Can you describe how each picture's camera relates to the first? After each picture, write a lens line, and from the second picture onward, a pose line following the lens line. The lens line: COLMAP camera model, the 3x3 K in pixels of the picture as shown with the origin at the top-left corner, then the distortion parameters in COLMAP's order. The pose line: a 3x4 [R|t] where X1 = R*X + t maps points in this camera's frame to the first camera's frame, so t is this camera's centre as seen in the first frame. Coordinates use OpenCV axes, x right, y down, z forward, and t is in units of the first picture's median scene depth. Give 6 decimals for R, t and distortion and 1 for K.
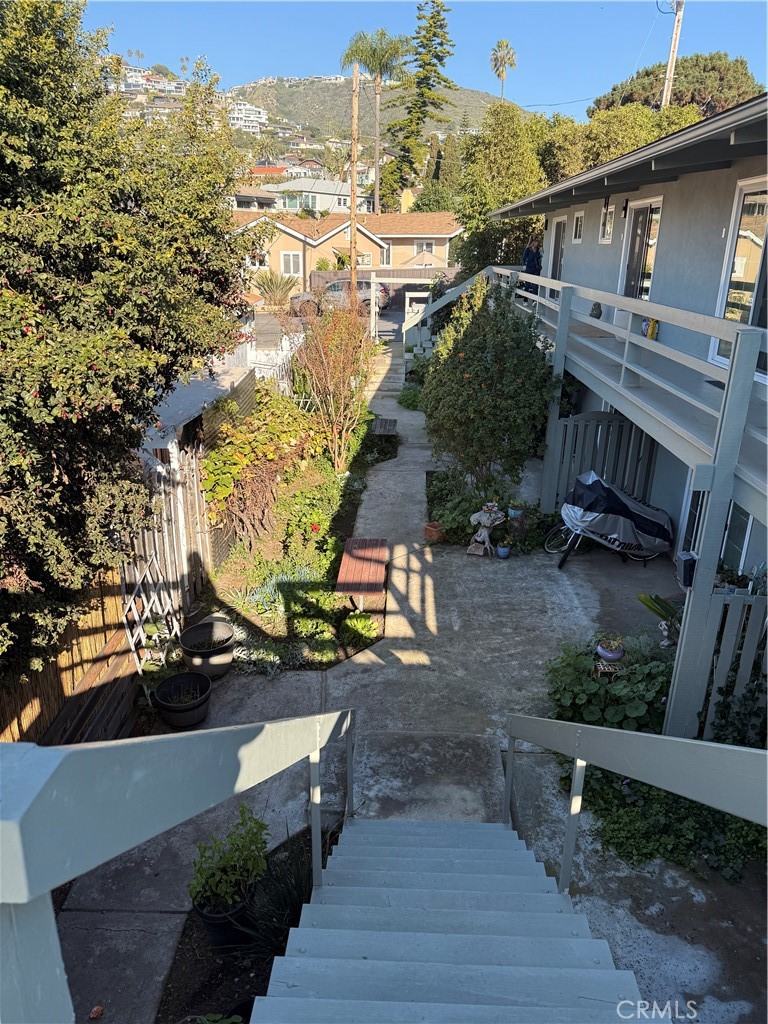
lens RADIAL K [[732.6, 0, 382.2], [0, 732.6, 534.0], [0, 0, 1]] dist [-0.003195, -0.003867]
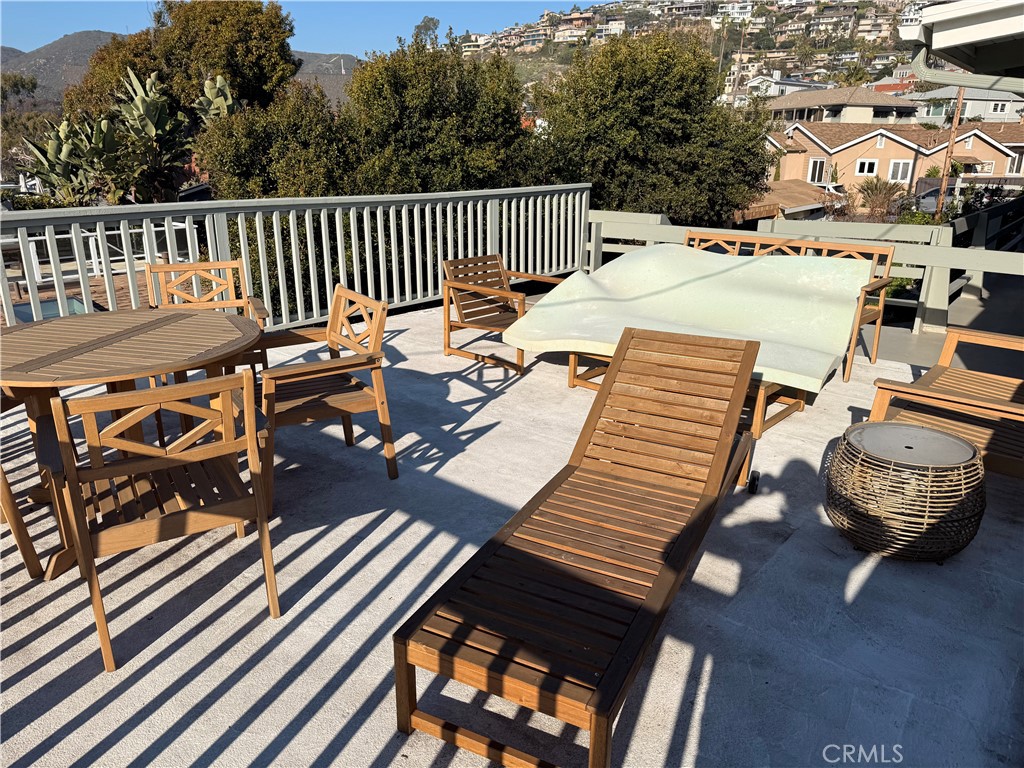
lens RADIAL K [[732.6, 0, 512.0], [0, 732.6, 384.0], [0, 0, 1]] dist [-0.003195, -0.003867]
pose [[0.806170, 0.175253, -0.565134, 0.078302], [-0.213658, 0.976907, -0.001838, 0.060186], [0.551761, 0.122227, 0.824997, -0.162149]]
